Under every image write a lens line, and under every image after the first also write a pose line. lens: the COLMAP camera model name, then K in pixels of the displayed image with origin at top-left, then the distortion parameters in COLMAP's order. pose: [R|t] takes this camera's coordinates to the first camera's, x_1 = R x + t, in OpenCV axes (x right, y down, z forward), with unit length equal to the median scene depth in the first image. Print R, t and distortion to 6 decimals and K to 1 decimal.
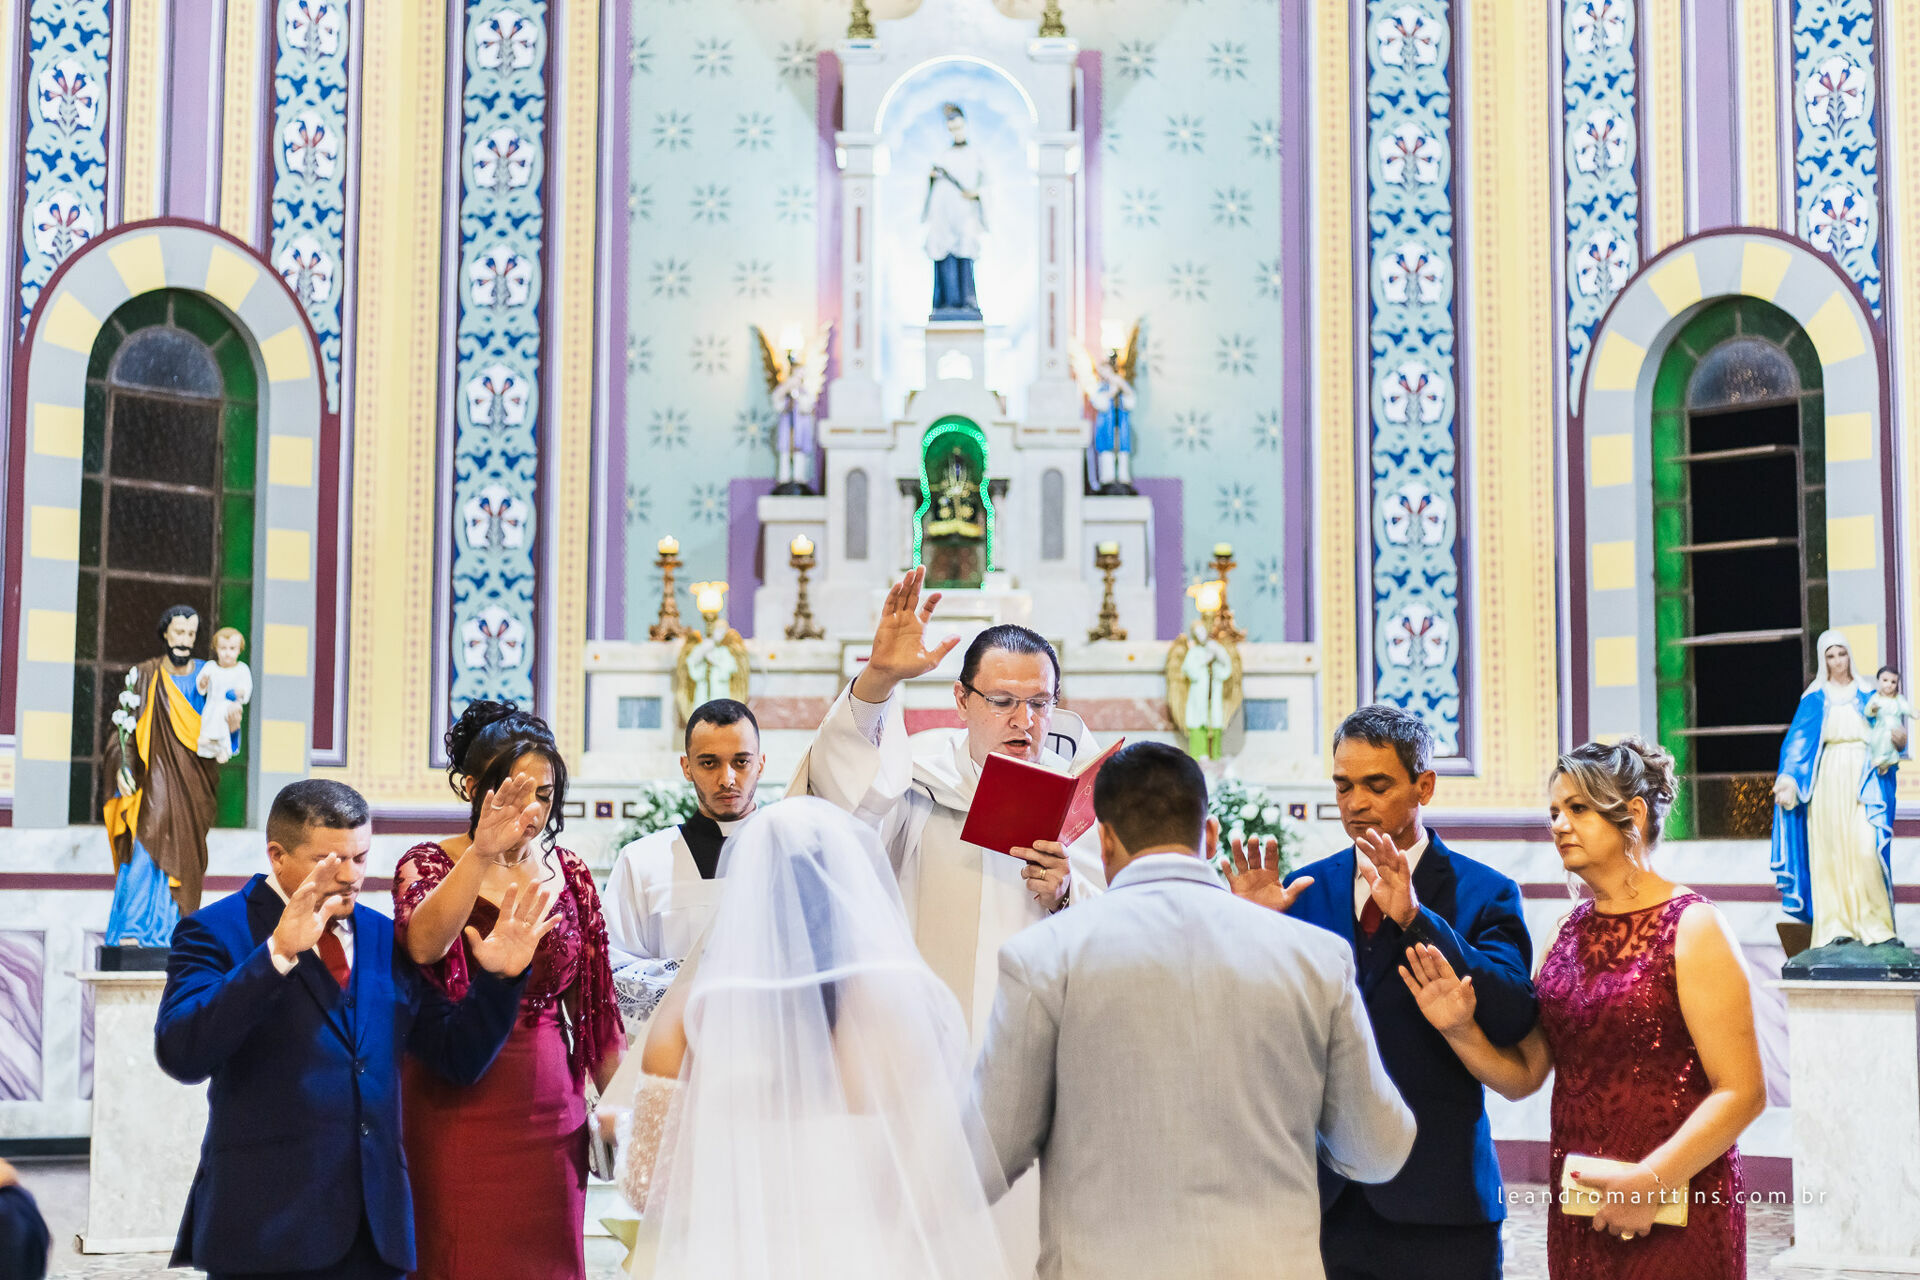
lens RADIAL K [[4650.5, 0, 959.0], [0, 4650.5, 640.5], [0, 0, 1]] dist [-0.042837, 0.000000]
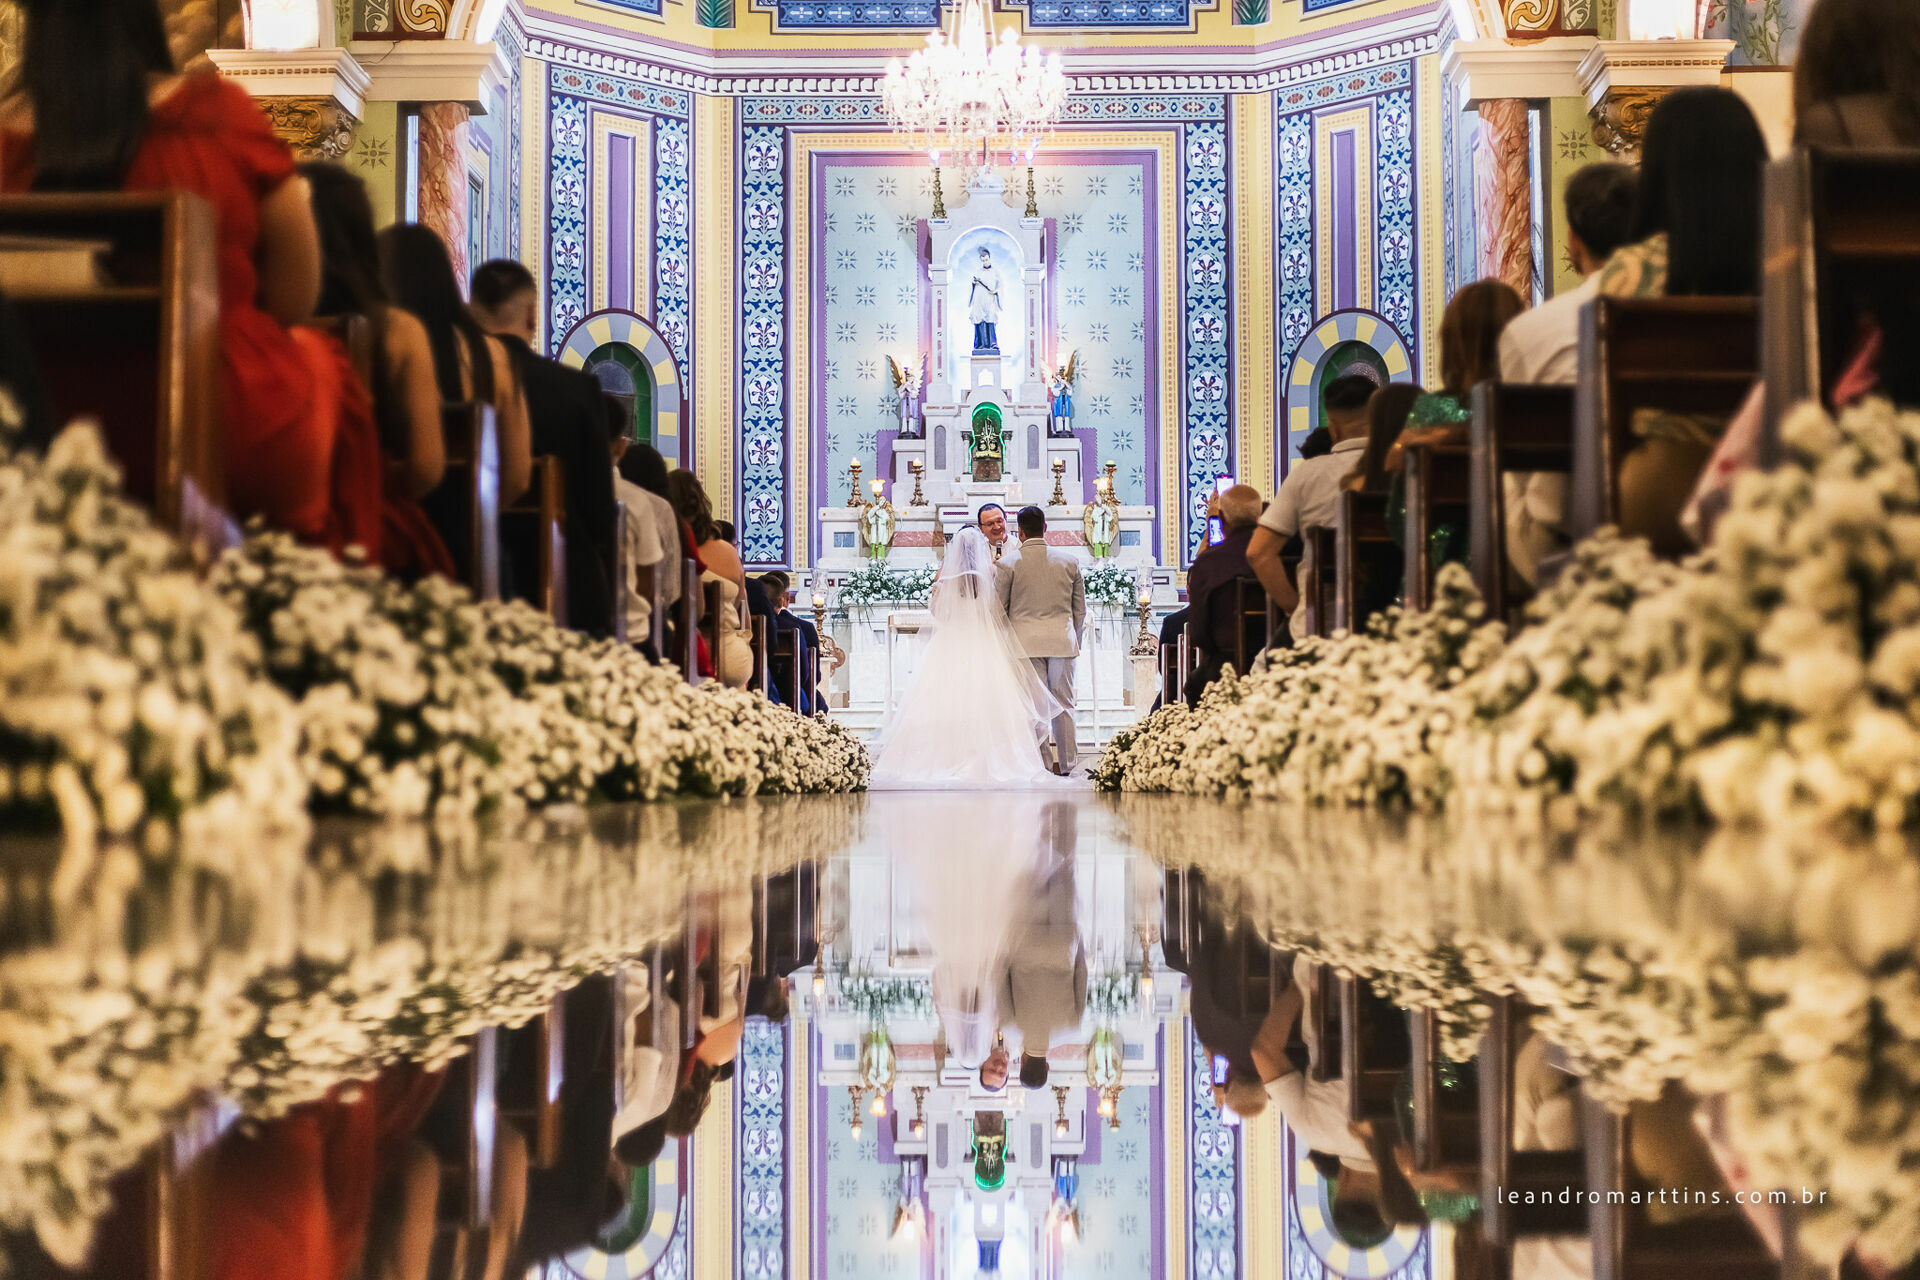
lens RADIAL K [[4650.5, 0, 952.0], [0, 4650.5, 638.8], [0, 0, 1]] dist [-0.042837, 0.000000]
pose [[0.999960, -0.007865, -0.004323, -0.007956], [0.007945, 0.999791, 0.018851, 0.019393], [0.004173, -0.018885, 0.999813, -1.078252]]
